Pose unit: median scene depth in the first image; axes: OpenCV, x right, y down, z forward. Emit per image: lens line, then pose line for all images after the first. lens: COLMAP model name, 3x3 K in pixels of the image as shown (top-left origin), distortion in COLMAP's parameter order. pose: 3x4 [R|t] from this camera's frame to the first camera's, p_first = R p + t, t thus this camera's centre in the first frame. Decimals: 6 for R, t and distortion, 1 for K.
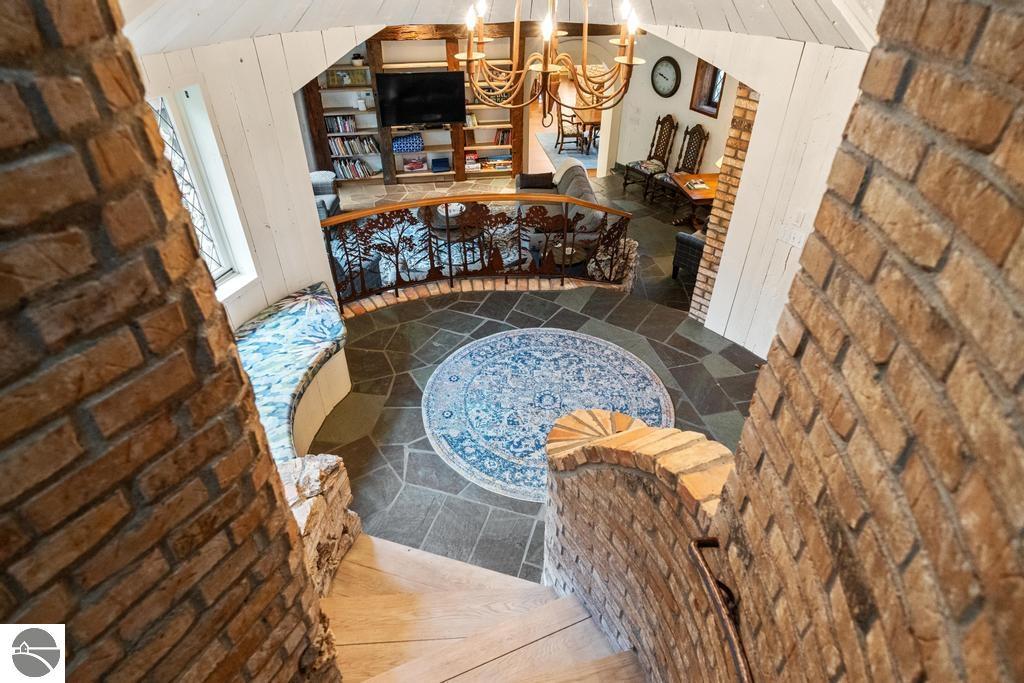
lens RADIAL K [[593.7, 0, 513.4], [0, 593.7, 341.0], [0, 0, 1]] dist [-0.014312, 0.002370]
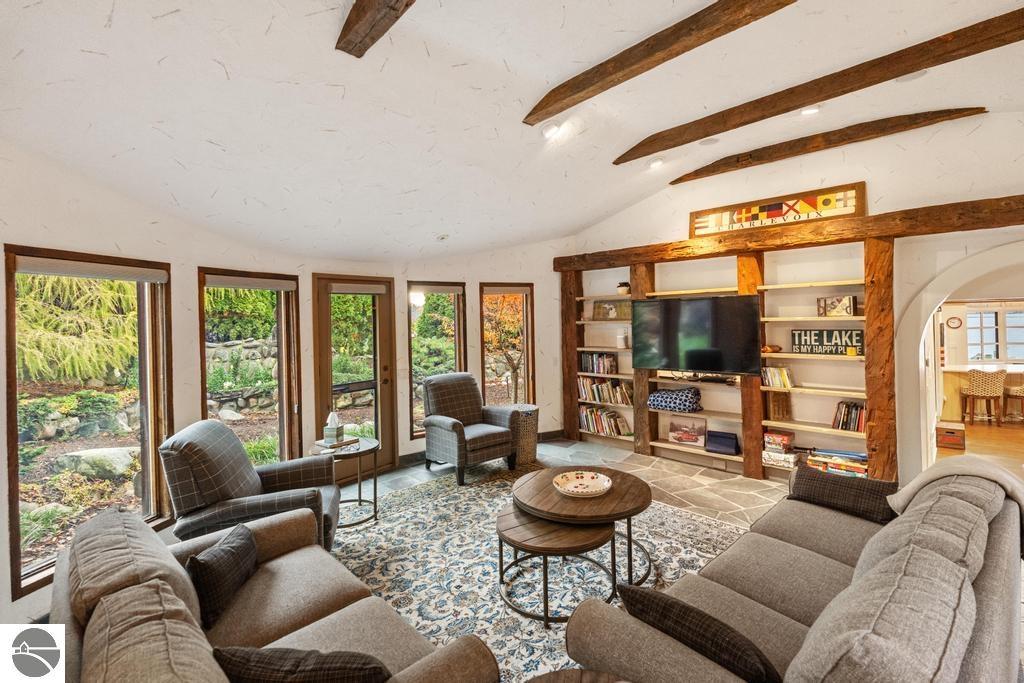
lens RADIAL K [[458.2, 0, 518.4], [0, 458.2, 318.1], [0, 0, 1]] dist [-0.007549, 0.001667]
pose [[0.592498, -0.022268, -0.805264, 0.137372], [-0.452917, 0.817456, -0.355853, -0.141737], [0.666193, 0.575560, 0.474255, 0.574276]]
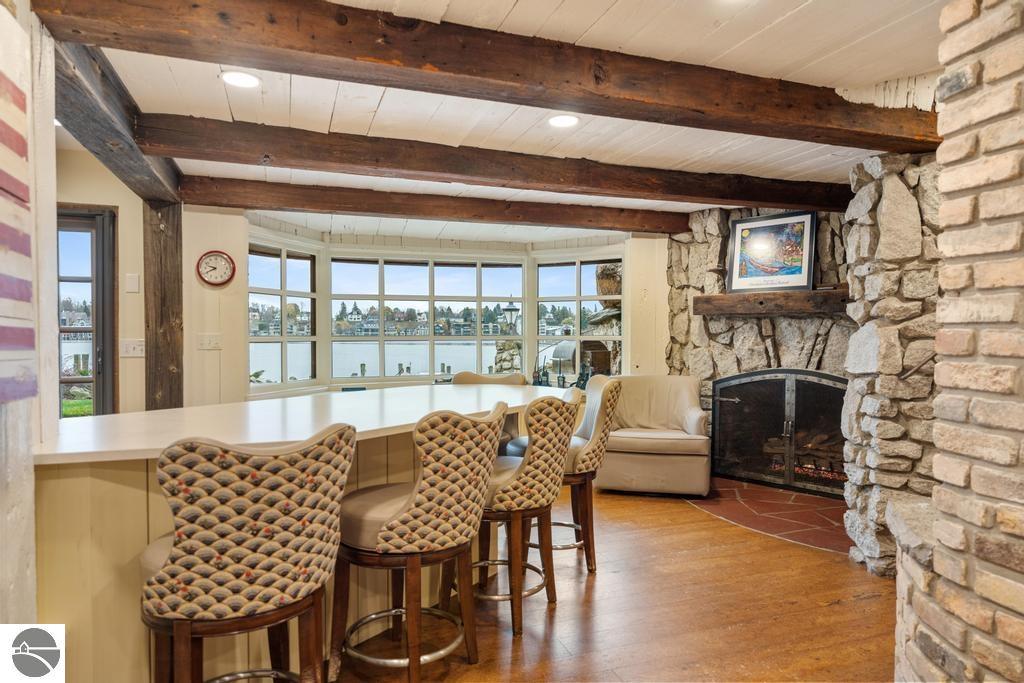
lens RADIAL K [[641.2, 0, 513.2], [0, 641.2, 344.5], [0, 0, 1]] dist [-0.004571, -0.000612]
pose [[0.973974, -0.004125, 0.226624, 0.009351], [0.134314, 0.815885, -0.562397, -0.616181], [-0.182579, 0.578199, 0.795205, 1.356069]]
